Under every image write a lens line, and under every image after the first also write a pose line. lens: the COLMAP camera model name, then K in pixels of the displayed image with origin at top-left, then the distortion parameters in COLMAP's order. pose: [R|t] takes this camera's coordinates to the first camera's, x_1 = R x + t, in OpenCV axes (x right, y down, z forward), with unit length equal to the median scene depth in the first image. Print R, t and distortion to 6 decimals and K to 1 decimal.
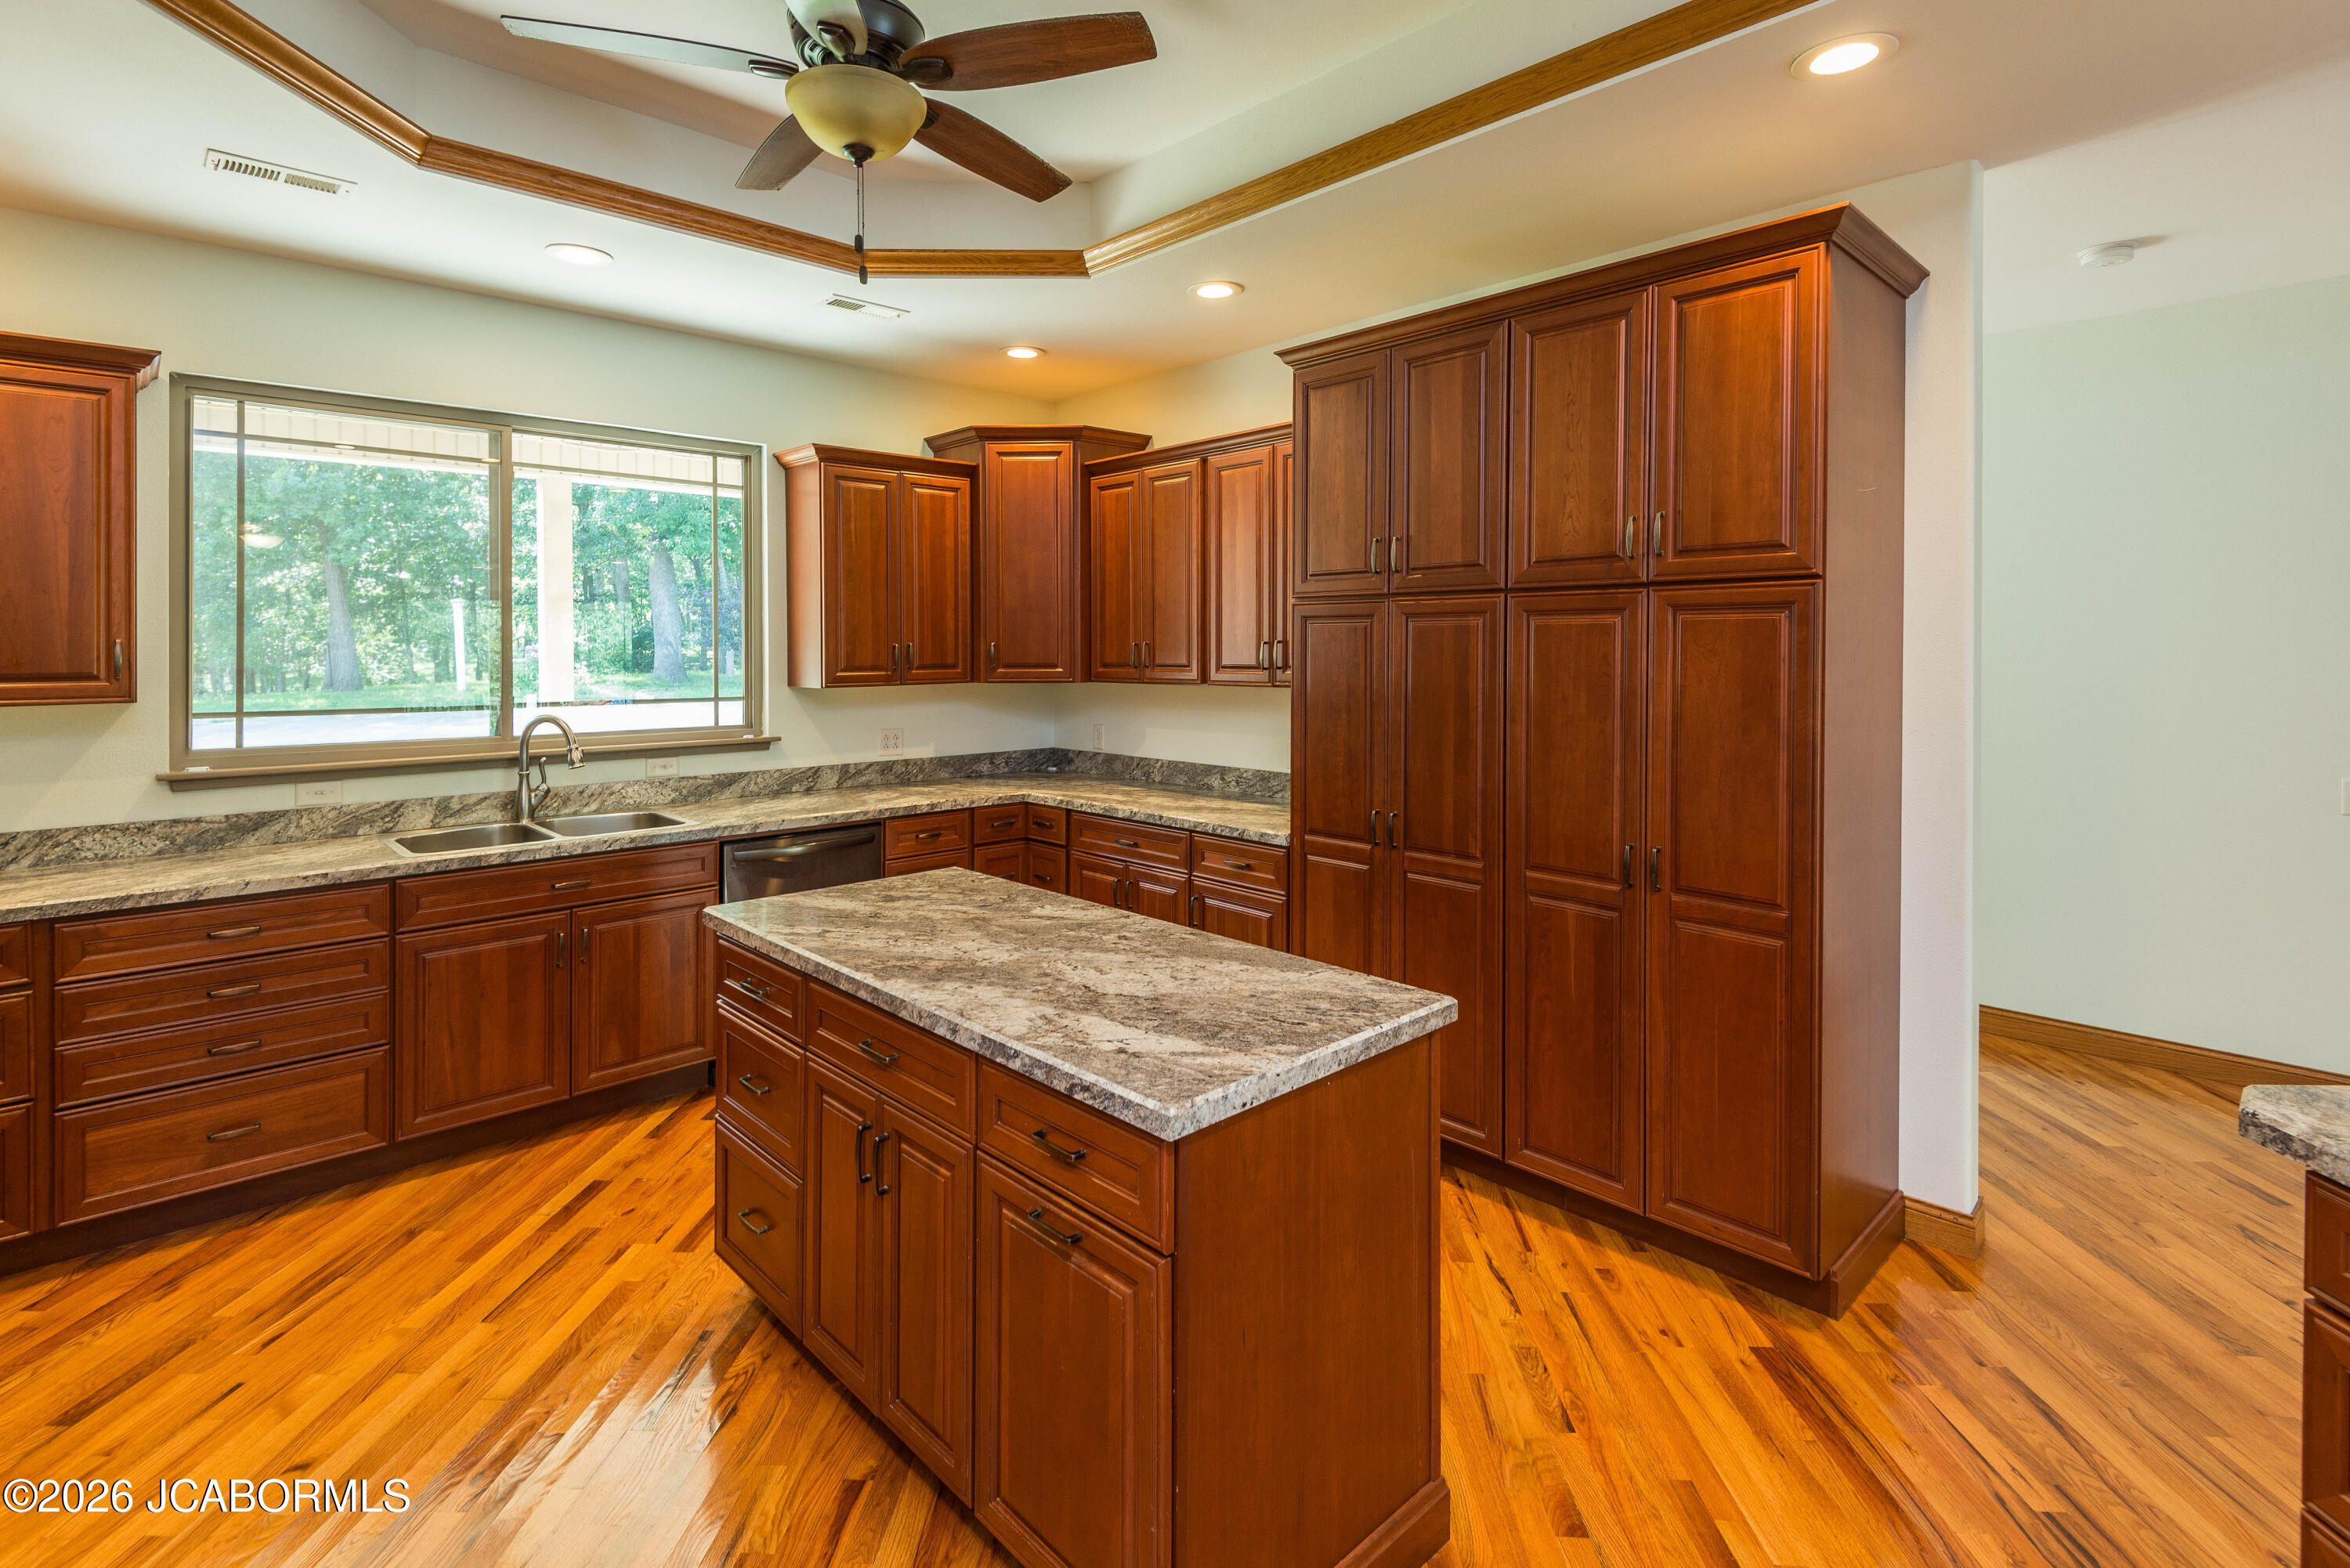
lens RADIAL K [[1125.5, 0, 1166.4], [0, 1125.5, 653.3], [0, 0, 1]] dist [0.019978, -0.006959]
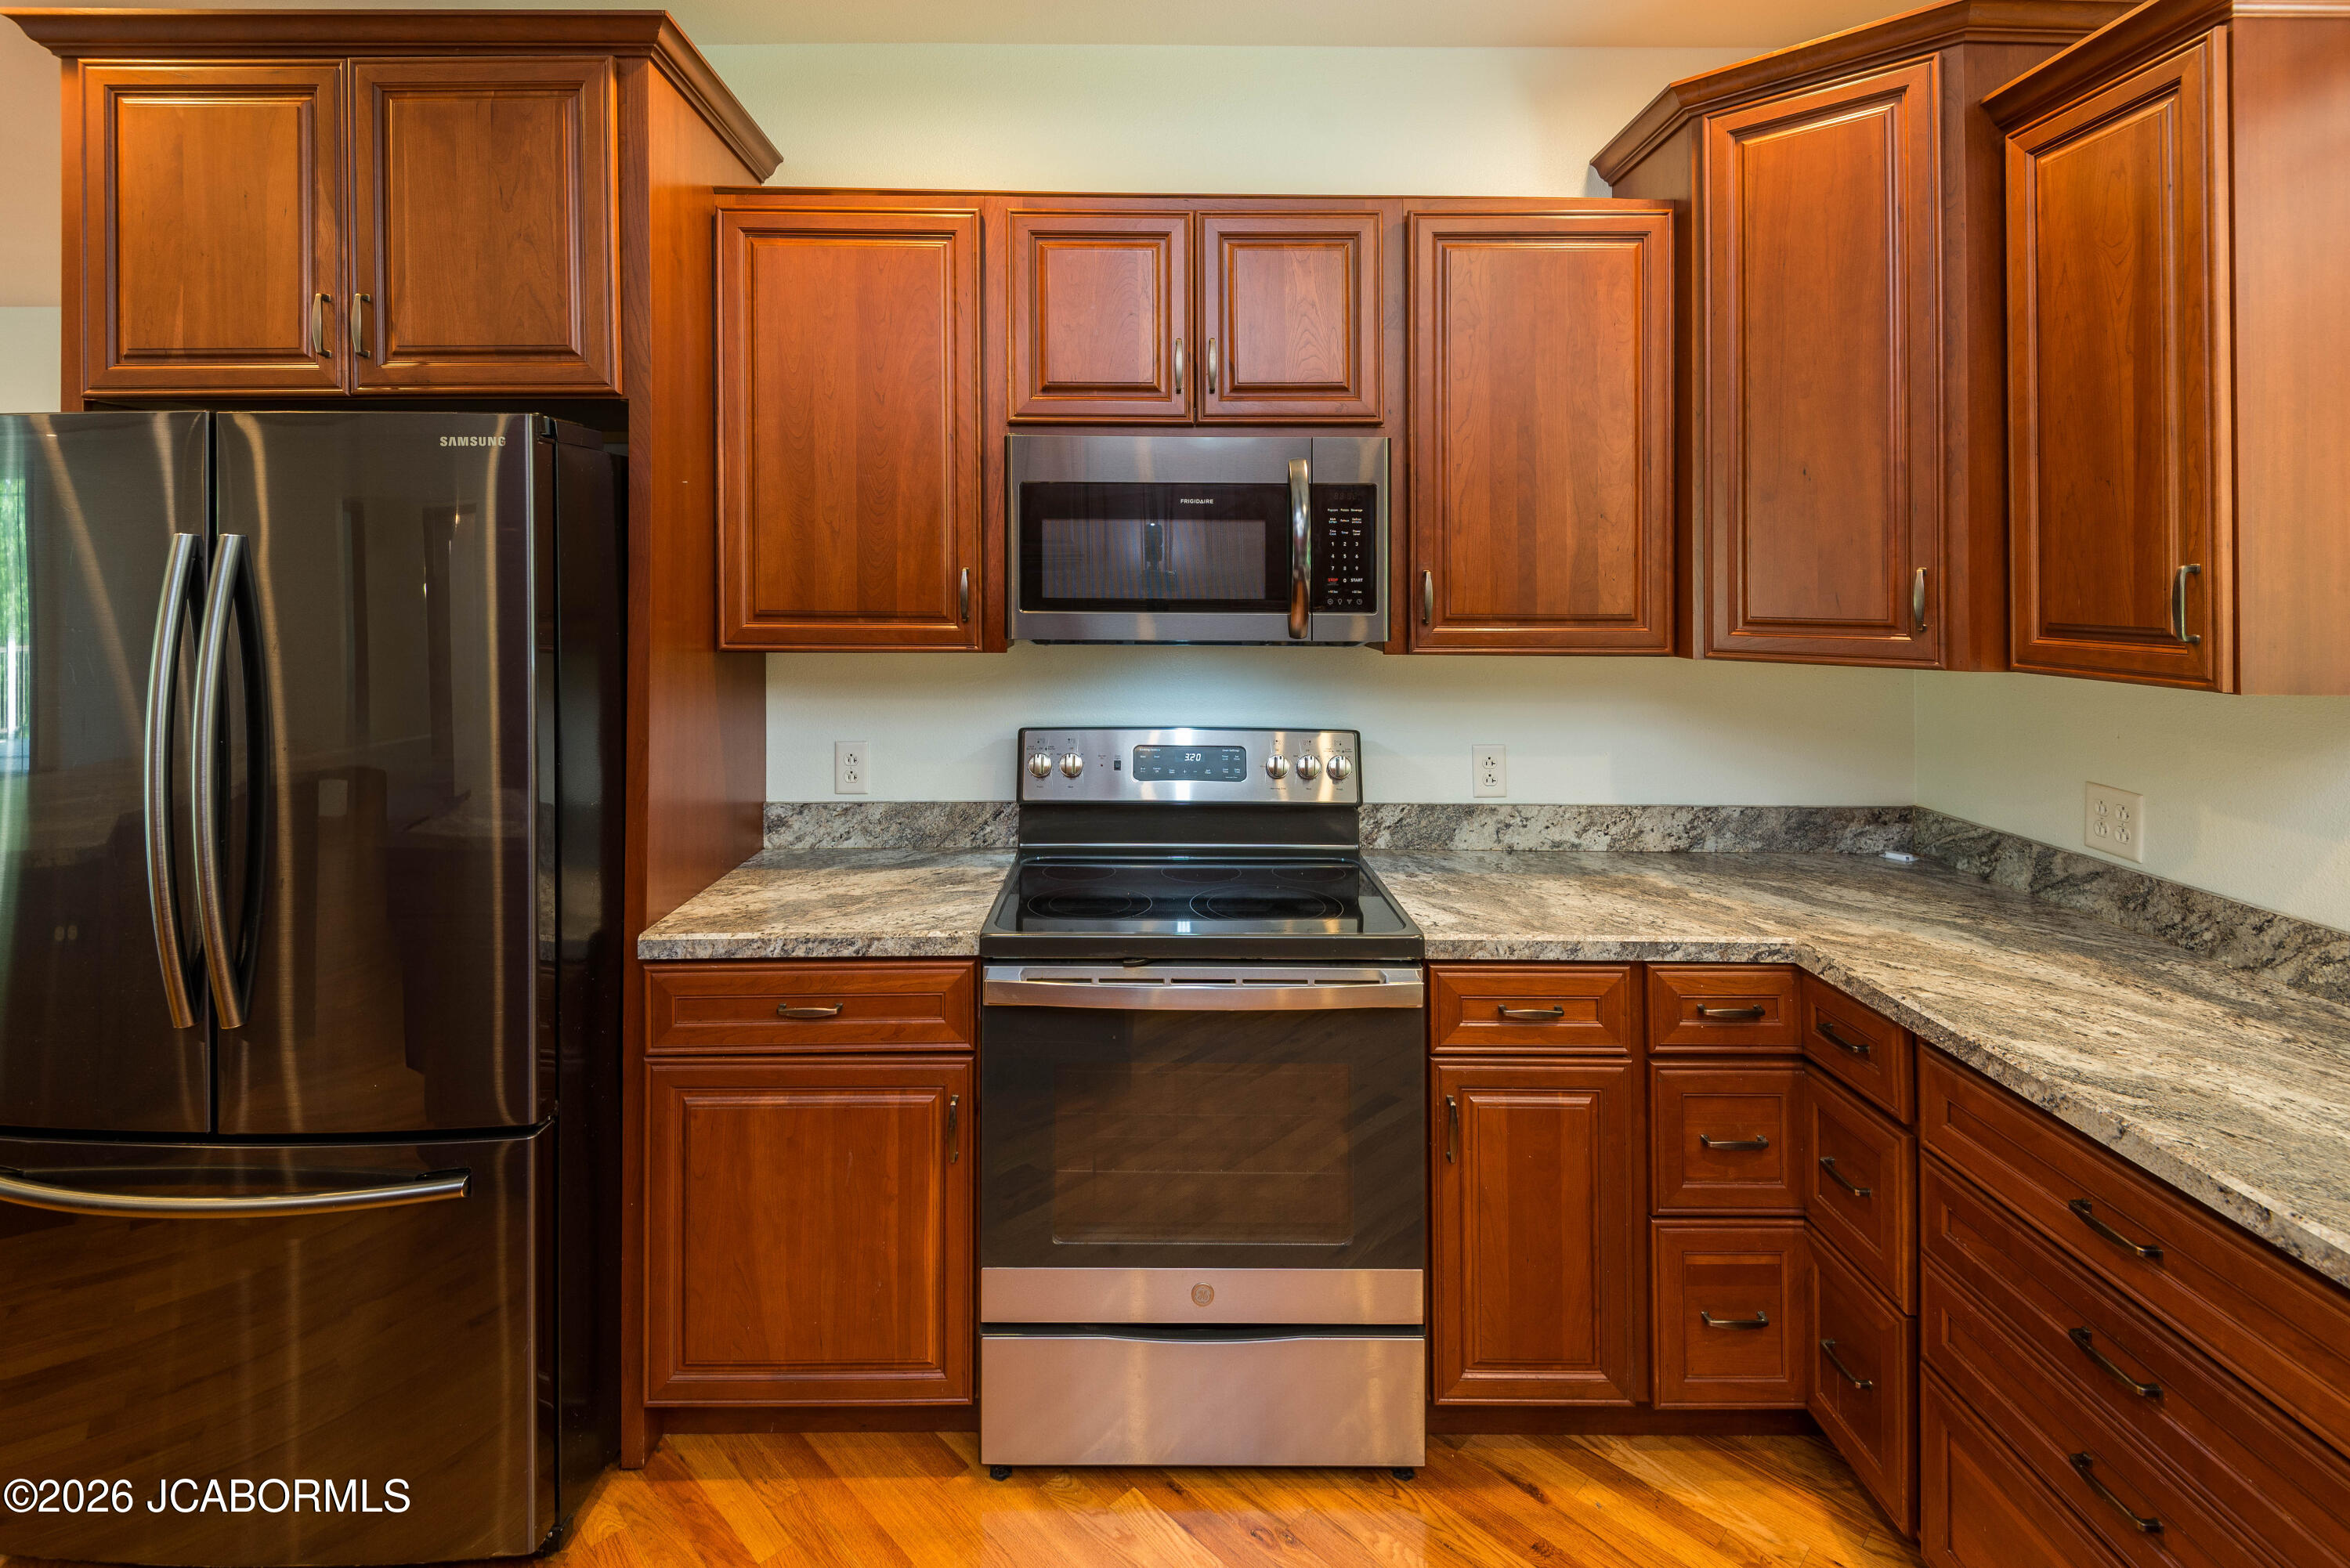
lens RADIAL K [[1125.5, 0, 1151.9], [0, 1125.5, 580.2], [0, 0, 1]] dist [0.019978, -0.006959]
pose [[-0.678884, -0.000572, -0.734245, -0.196049], [-0.003570, 0.999990, 0.002521, -0.003653], [0.734237, 0.004333, -0.678879, 0.820237]]
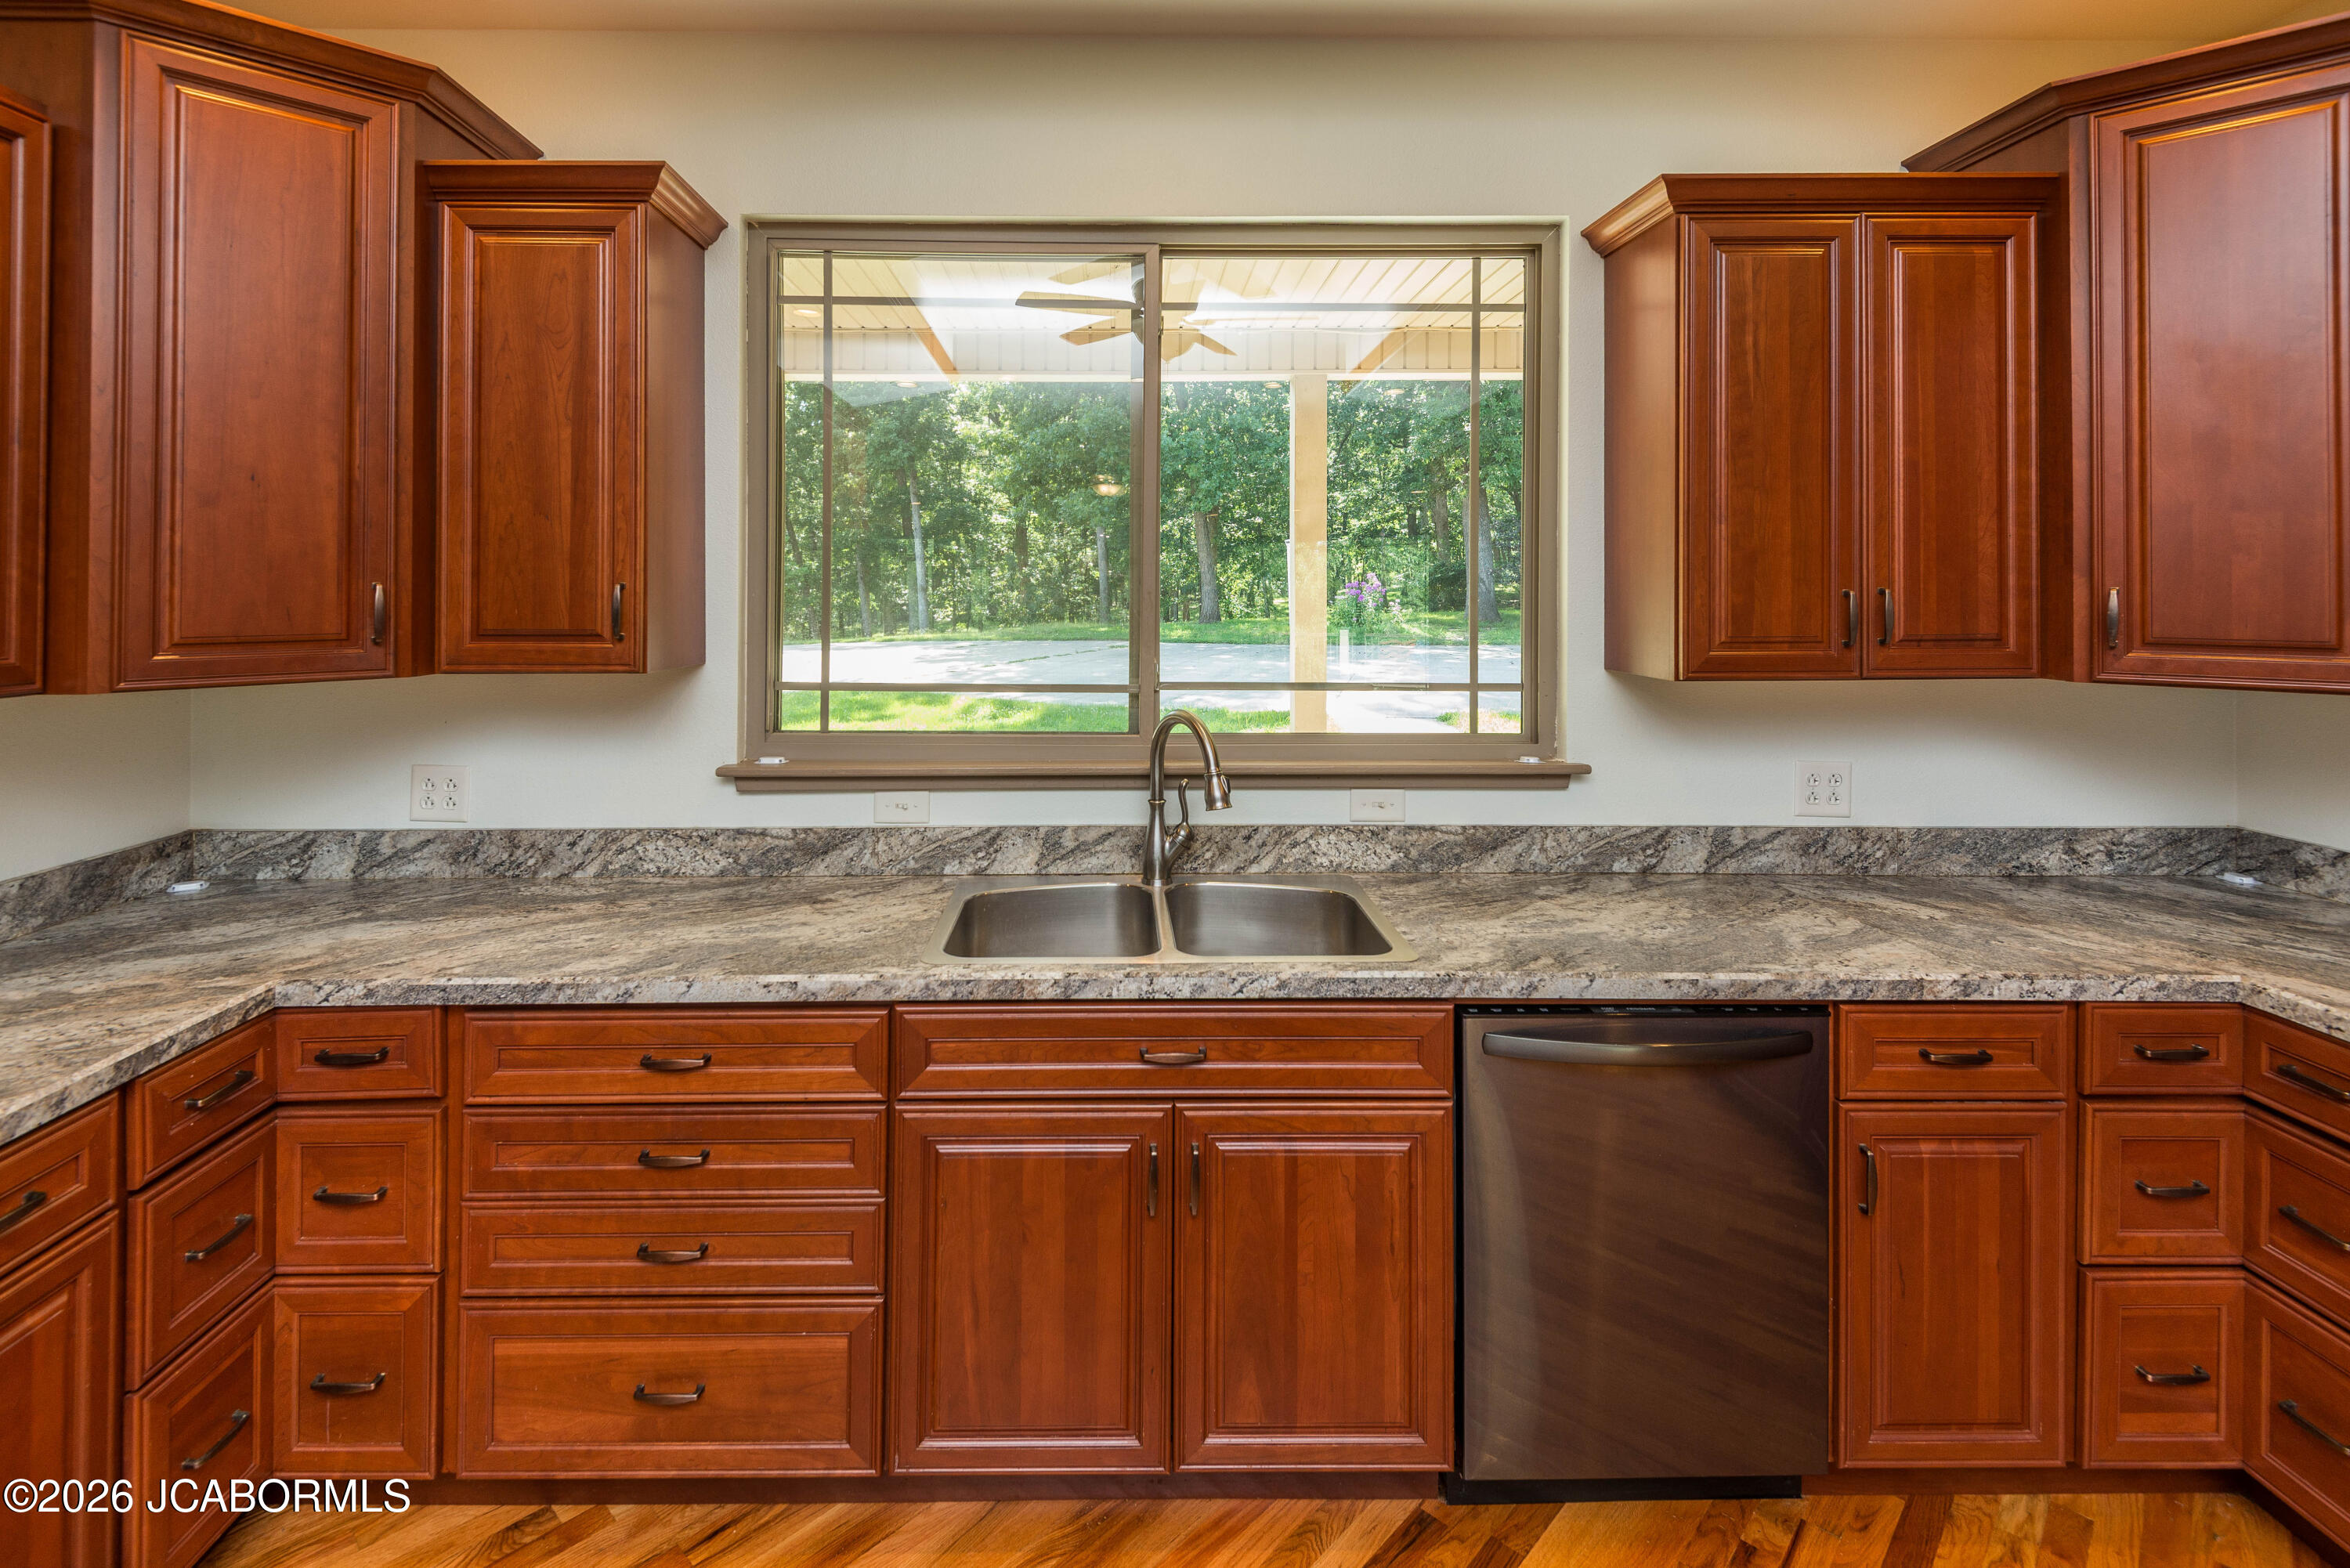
lens RADIAL K [[1125.5, 0, 1122.9], [0, 1125.5, 574.7], [0, 0, 1]] dist [0.019978, -0.006959]
pose [[0.742315, -0.001380, -0.670050, -0.185477], [-0.008010, 0.999908, -0.010933, -0.009439], [0.670003, 0.013483, 0.742236, 0.565281]]
